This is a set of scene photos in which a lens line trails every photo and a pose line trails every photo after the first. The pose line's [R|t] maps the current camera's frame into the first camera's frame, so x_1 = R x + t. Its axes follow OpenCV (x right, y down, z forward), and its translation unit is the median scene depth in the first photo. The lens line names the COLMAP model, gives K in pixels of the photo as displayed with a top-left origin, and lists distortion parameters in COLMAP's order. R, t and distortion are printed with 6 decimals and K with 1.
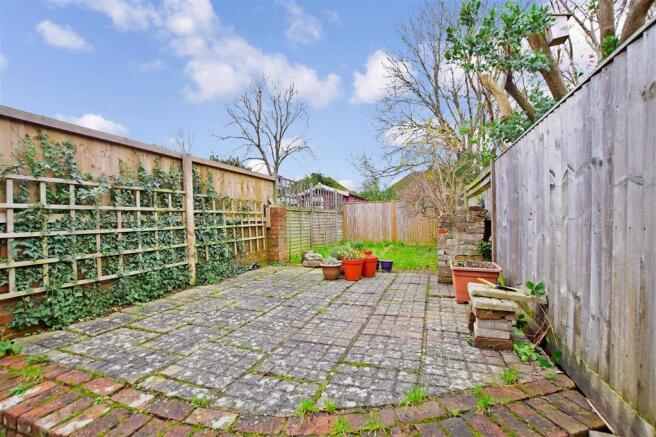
lens RADIAL K [[288.9, 0, 329.9], [0, 288.9, 222.1], [0, 0, 1]] dist [-0.028434, 0.001268]
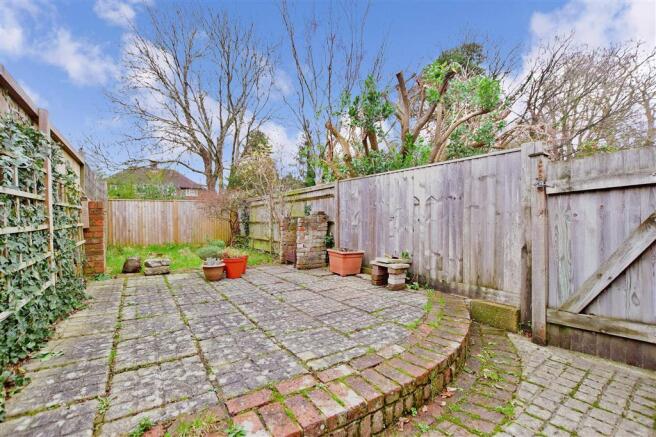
lens RADIAL K [[288.9, 0, 329.9], [0, 288.9, 222.1], [0, 0, 1]] dist [-0.028434, 0.001268]
pose [[0.591984, 0.010594, 0.805880, -1.058273], [-0.002926, 0.999935, -0.010996, 0.021743], [-0.805944, 0.004151, 0.591977, 0.217766]]
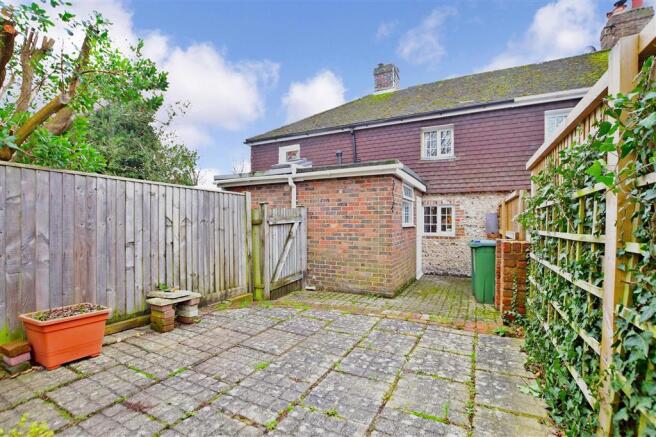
lens RADIAL K [[288.9, 0, 329.9], [0, 288.9, 222.1], [0, 0, 1]] dist [-0.028434, 0.001268]
pose [[-0.991278, 0.014736, 0.130961, -0.413480], [0.014758, 0.999891, -0.000803, -0.111399], [-0.130959, 0.001137, -0.991387, 2.243192]]
